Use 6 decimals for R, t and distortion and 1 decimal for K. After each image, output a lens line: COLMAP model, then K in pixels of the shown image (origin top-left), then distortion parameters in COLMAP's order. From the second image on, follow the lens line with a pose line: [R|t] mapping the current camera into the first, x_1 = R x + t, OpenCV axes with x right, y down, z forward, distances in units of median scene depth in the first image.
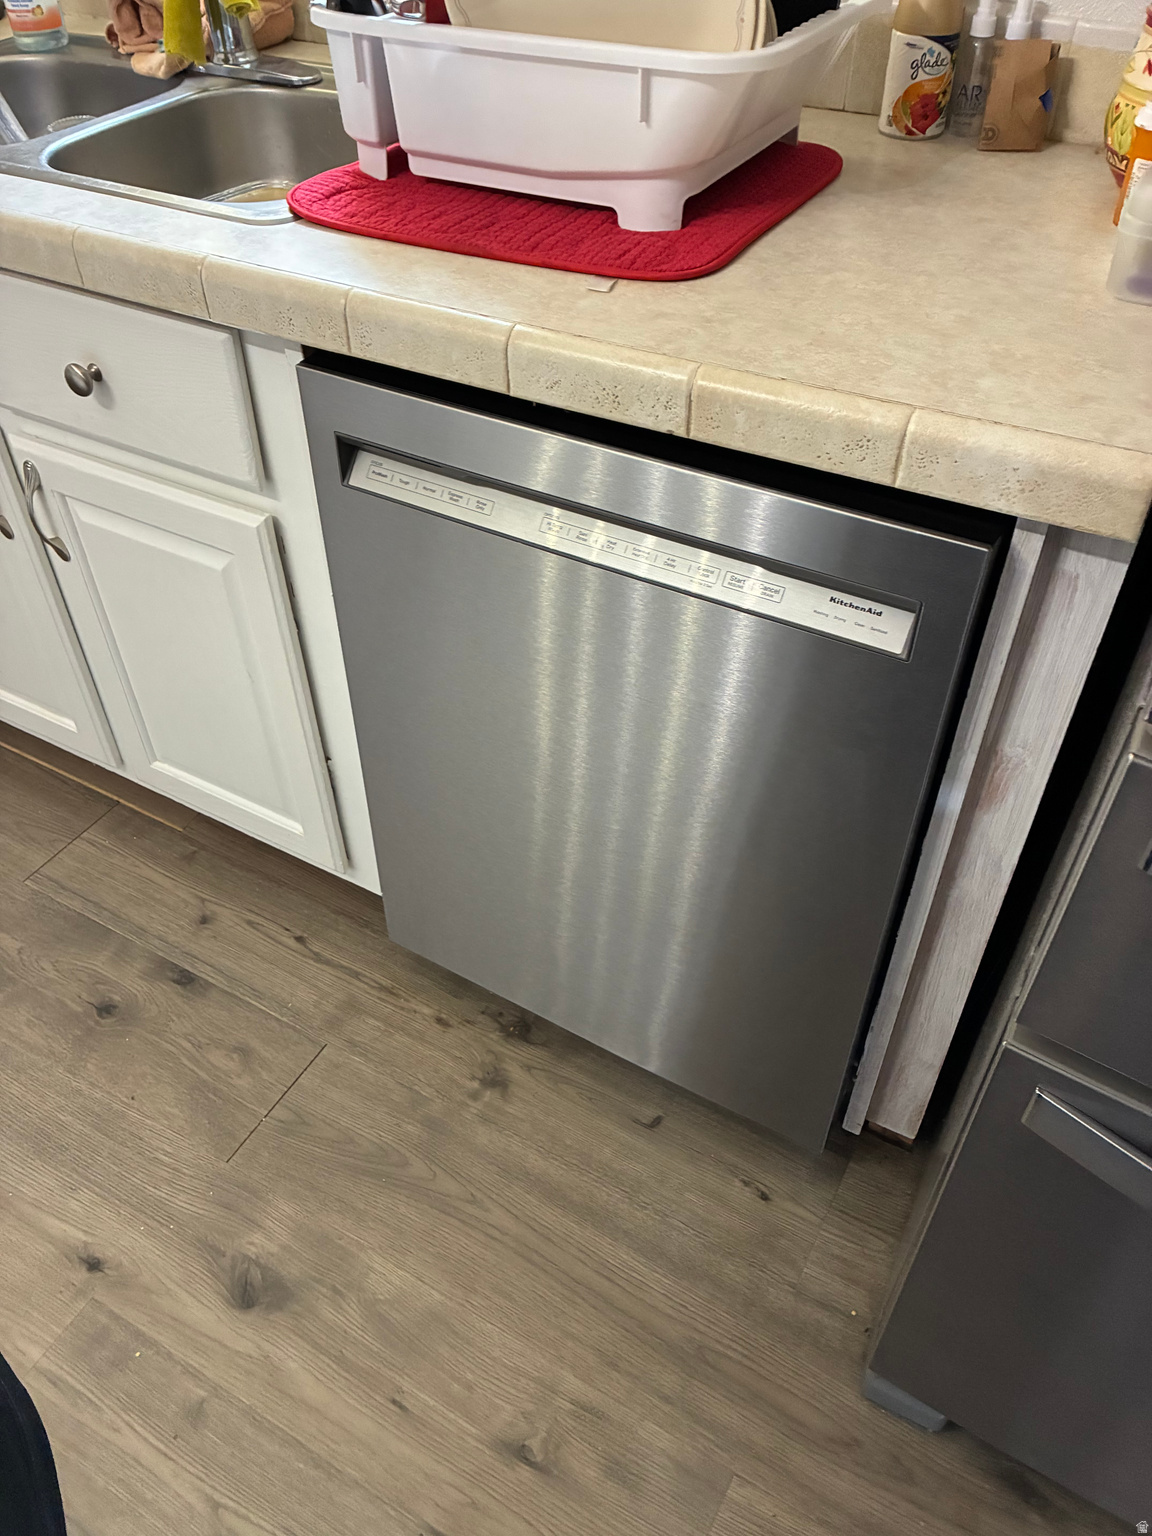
lens RADIAL K [[1160.8, 0, 570.2], [0, 1160.8, 785.9], [0, 0, 1]] dist [0.104119, -0.152761]
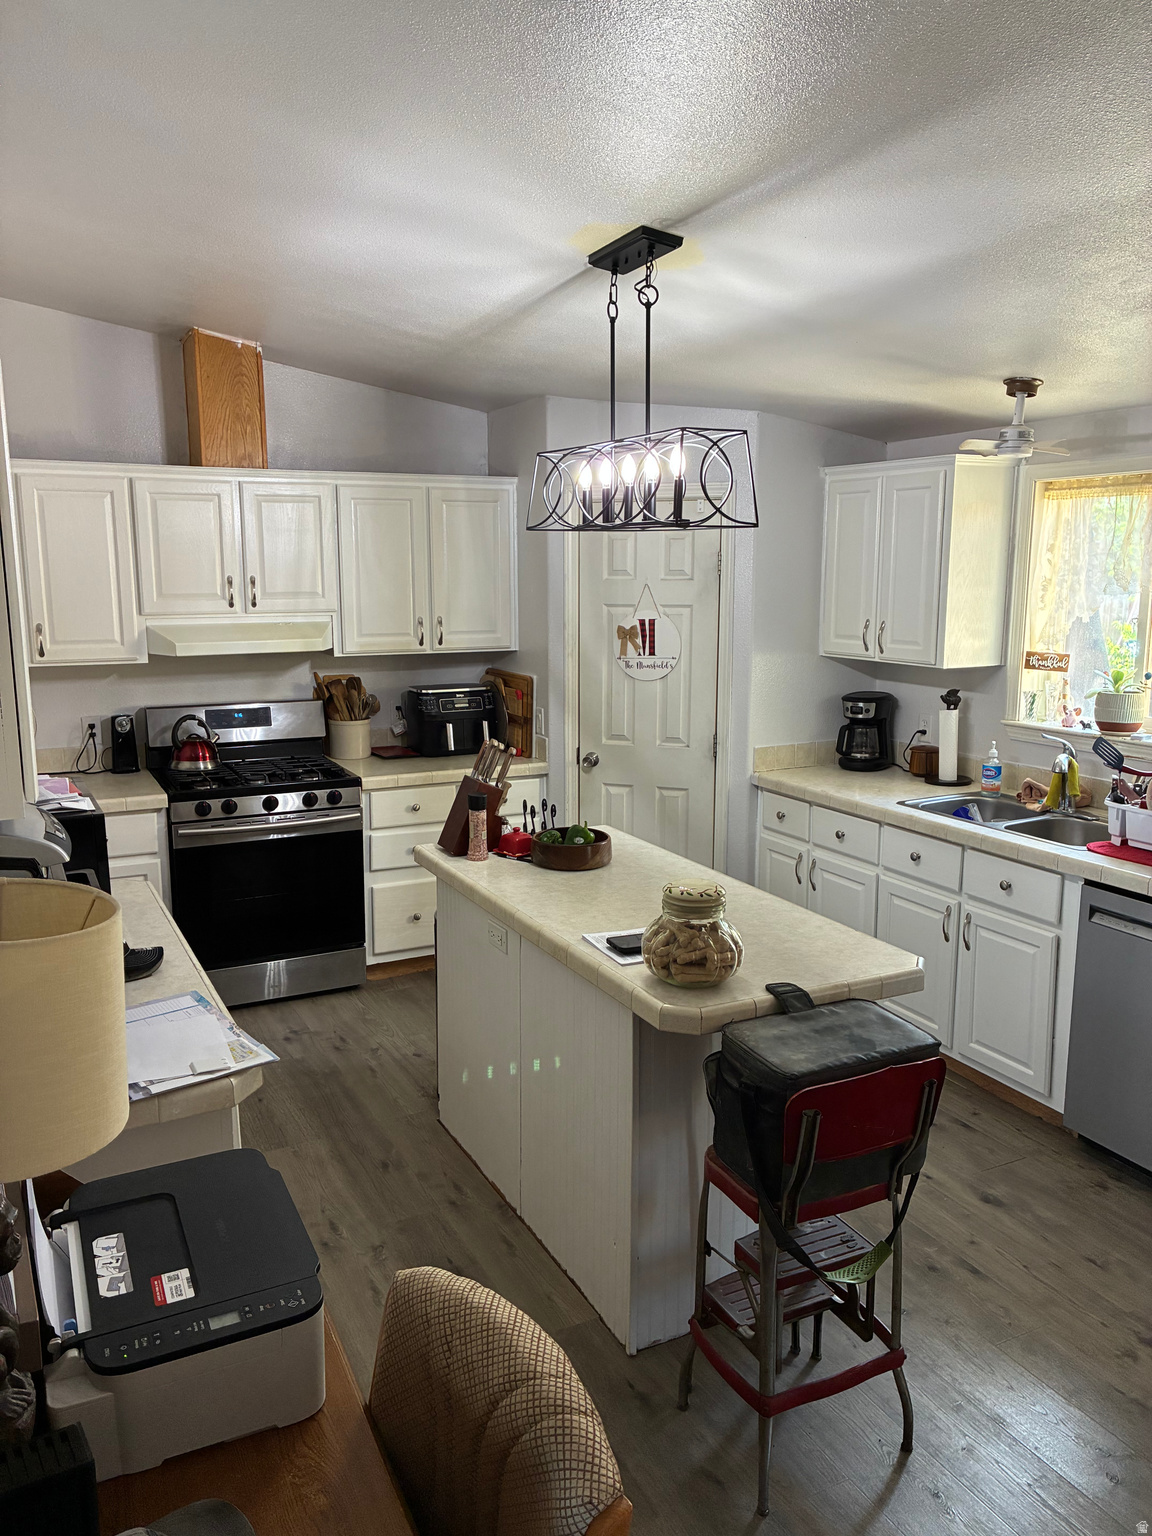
lens RADIAL K [[1153.2, 0, 573.6], [0, 1153.2, 745.8], [0, 0, 1]] dist [0.111167, -0.149843]
pose [[0.833342, 0.094836, -0.544562, 0.336856], [-0.386581, 0.804156, -0.451540, 1.353566], [0.395090, 0.586805, 0.706798, -2.118418]]
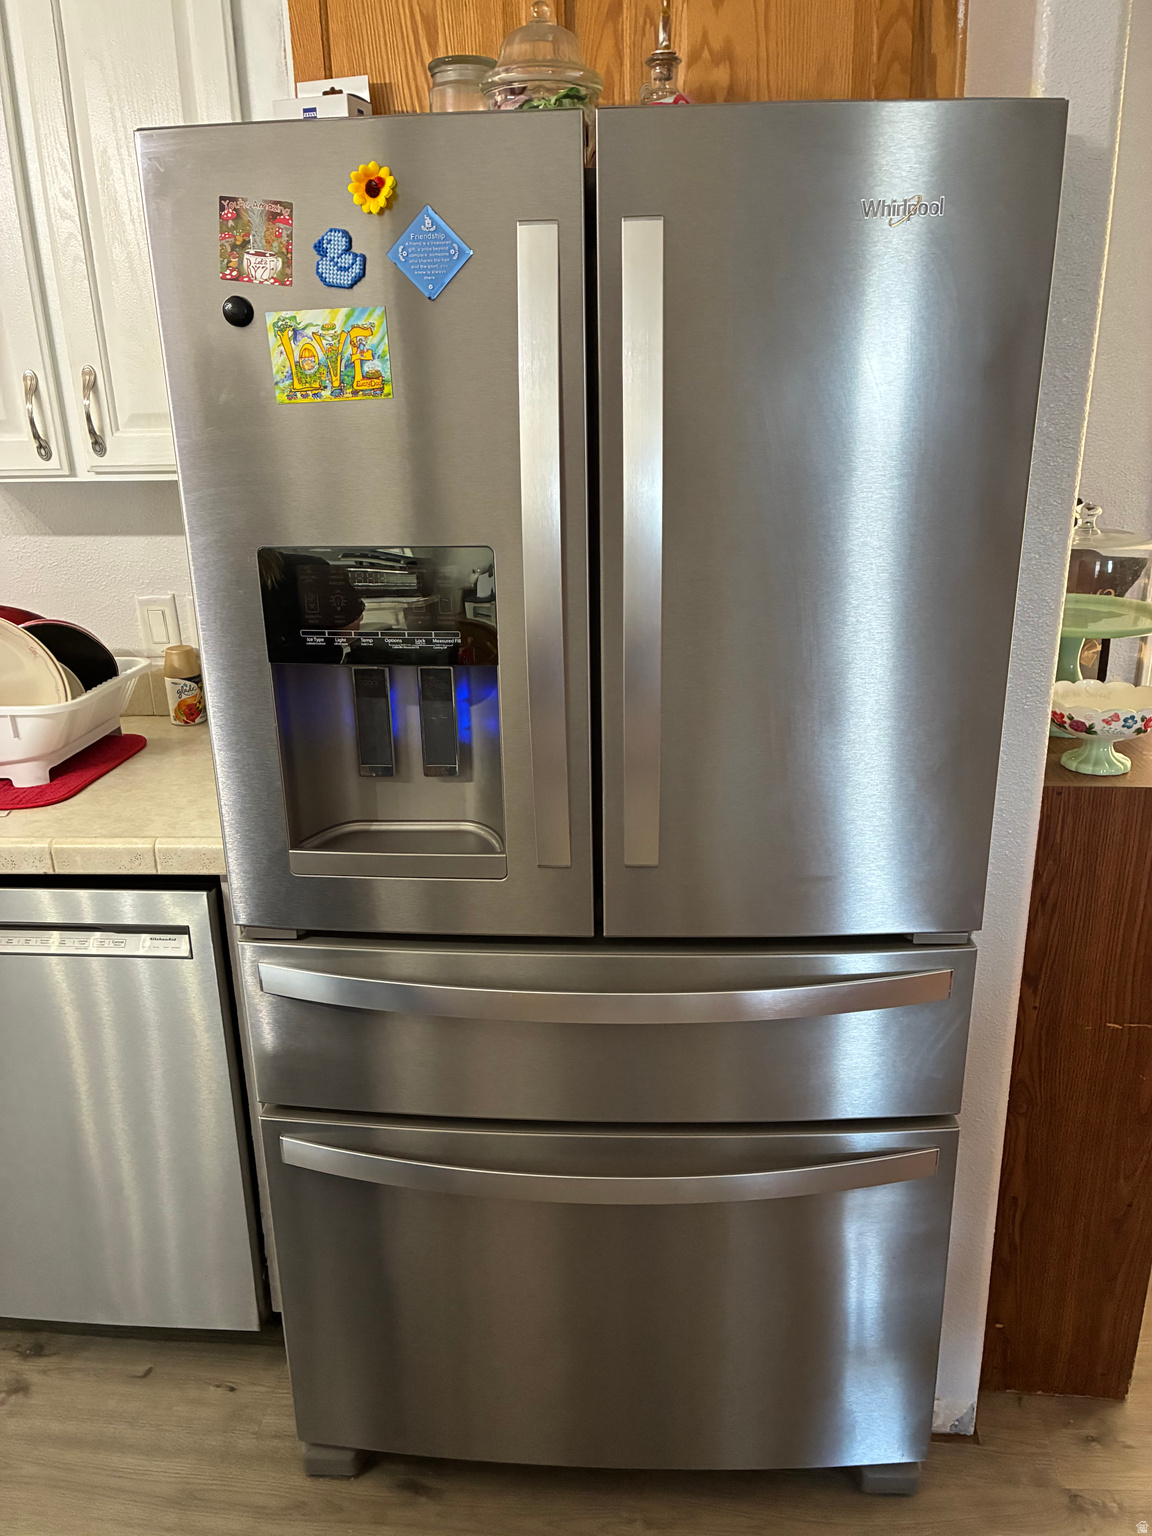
lens RADIAL K [[1160.8, 0, 570.2], [0, 1160.8, 785.9], [0, 0, 1]] dist [0.104119, -0.152761]
pose [[0.911122, -0.142792, 0.386609, 0.111483], [0.291807, 0.885947, -0.360482, 0.414258], [-0.291041, 0.441258, 0.848874, -0.766857]]
